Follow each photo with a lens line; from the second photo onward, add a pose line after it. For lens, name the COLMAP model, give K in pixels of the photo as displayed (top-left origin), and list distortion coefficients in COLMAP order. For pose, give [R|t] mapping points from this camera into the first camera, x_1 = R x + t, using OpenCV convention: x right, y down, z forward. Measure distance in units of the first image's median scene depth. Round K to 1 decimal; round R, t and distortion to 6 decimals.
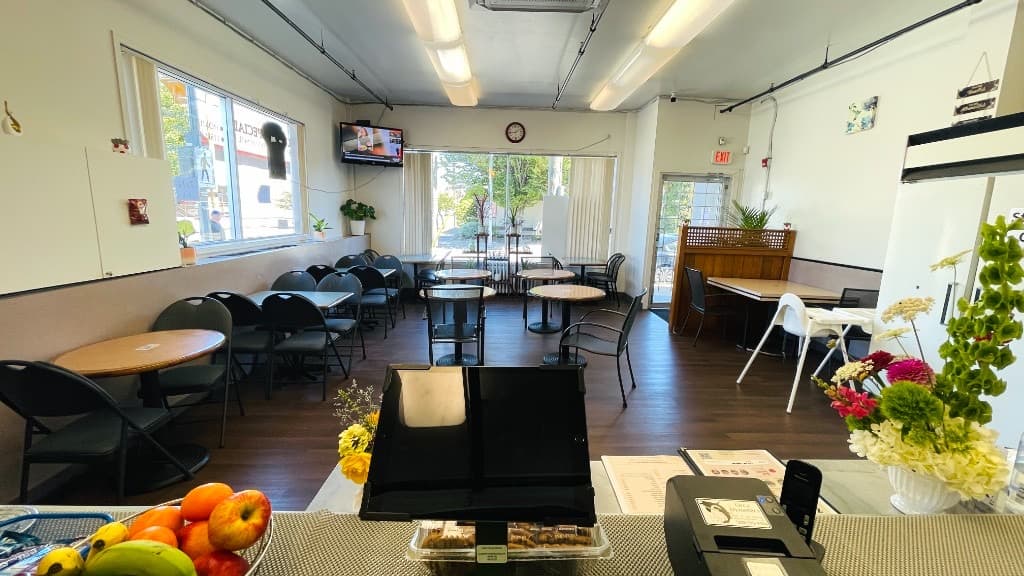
lens RADIAL K [[420.6, 0, 512.0], [0, 420.6, 288.0], [0, 0, 1]] dist [-0.023954, 0.000017]
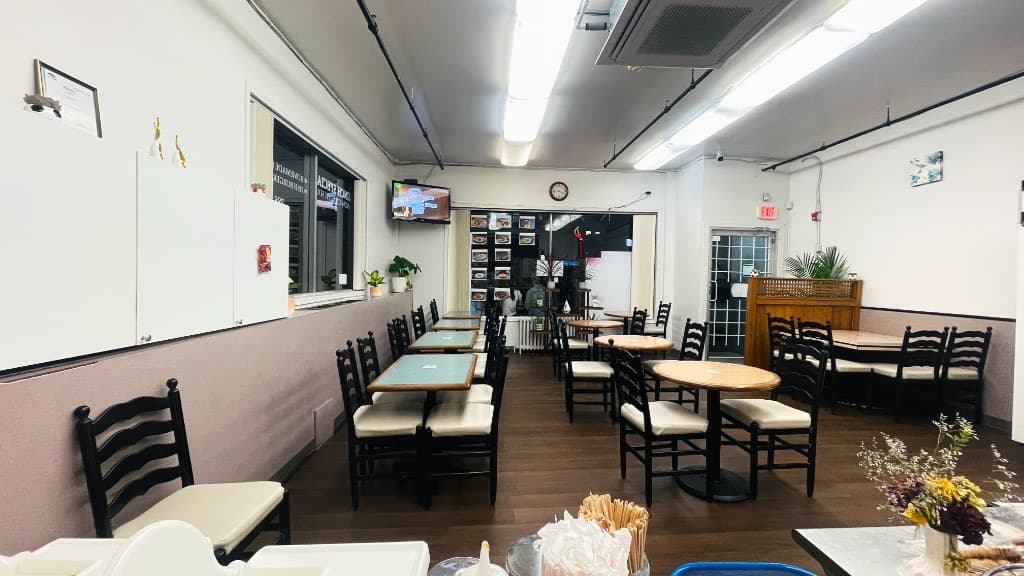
lens RADIAL K [[420.6, 0, 512.0], [0, 420.6, 288.0], [0, 0, 1]] dist [-0.023954, 0.000017]
pose [[0.999608, -0.010170, 0.026074, -0.168194], [0.013847, 0.989338, -0.144978, 0.011811], [-0.024321, 0.145283, 0.989091, 0.030078]]
